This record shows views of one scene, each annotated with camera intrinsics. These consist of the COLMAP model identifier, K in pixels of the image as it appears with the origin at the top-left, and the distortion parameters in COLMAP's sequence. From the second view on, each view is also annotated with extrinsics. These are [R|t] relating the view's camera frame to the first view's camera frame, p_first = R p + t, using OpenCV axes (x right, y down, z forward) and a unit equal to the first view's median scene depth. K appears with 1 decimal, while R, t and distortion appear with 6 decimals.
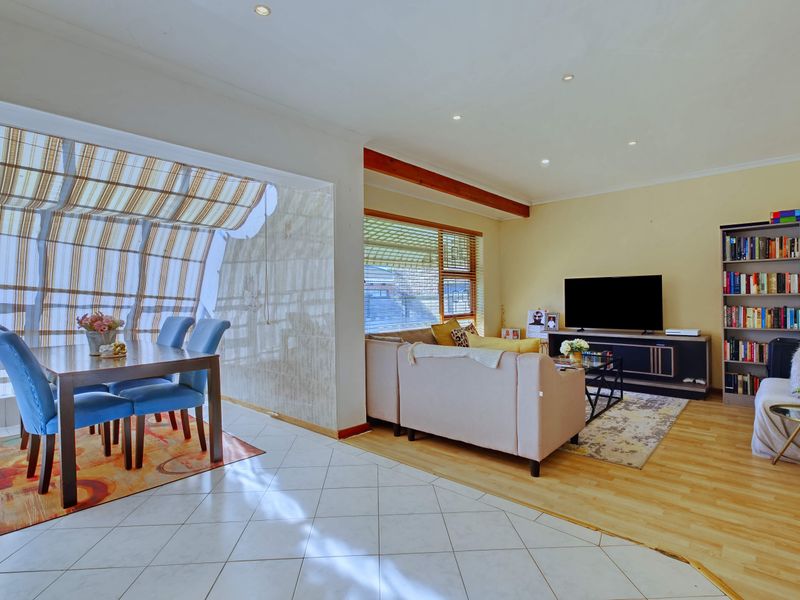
lens RADIAL K [[403.8, 0, 400.0], [0, 403.8, 300.0], [0, 0, 1]] dist [-0.000316, 0.000161]
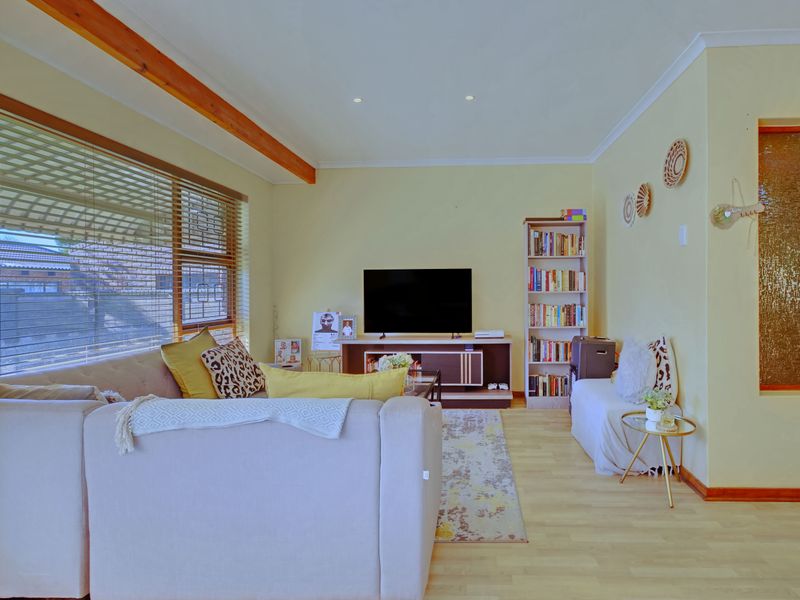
lens RADIAL K [[405.3, 0, 402.3], [0, 405.3, 290.4], [0, 0, 1]] dist [0.002145, 0.000214]
pose [[0.785529, 0.007272, 0.618782, -0.007655], [0.002491, 0.999886, -0.014913, -0.003423], [-0.618819, 0.013256, 0.785421, 0.443898]]
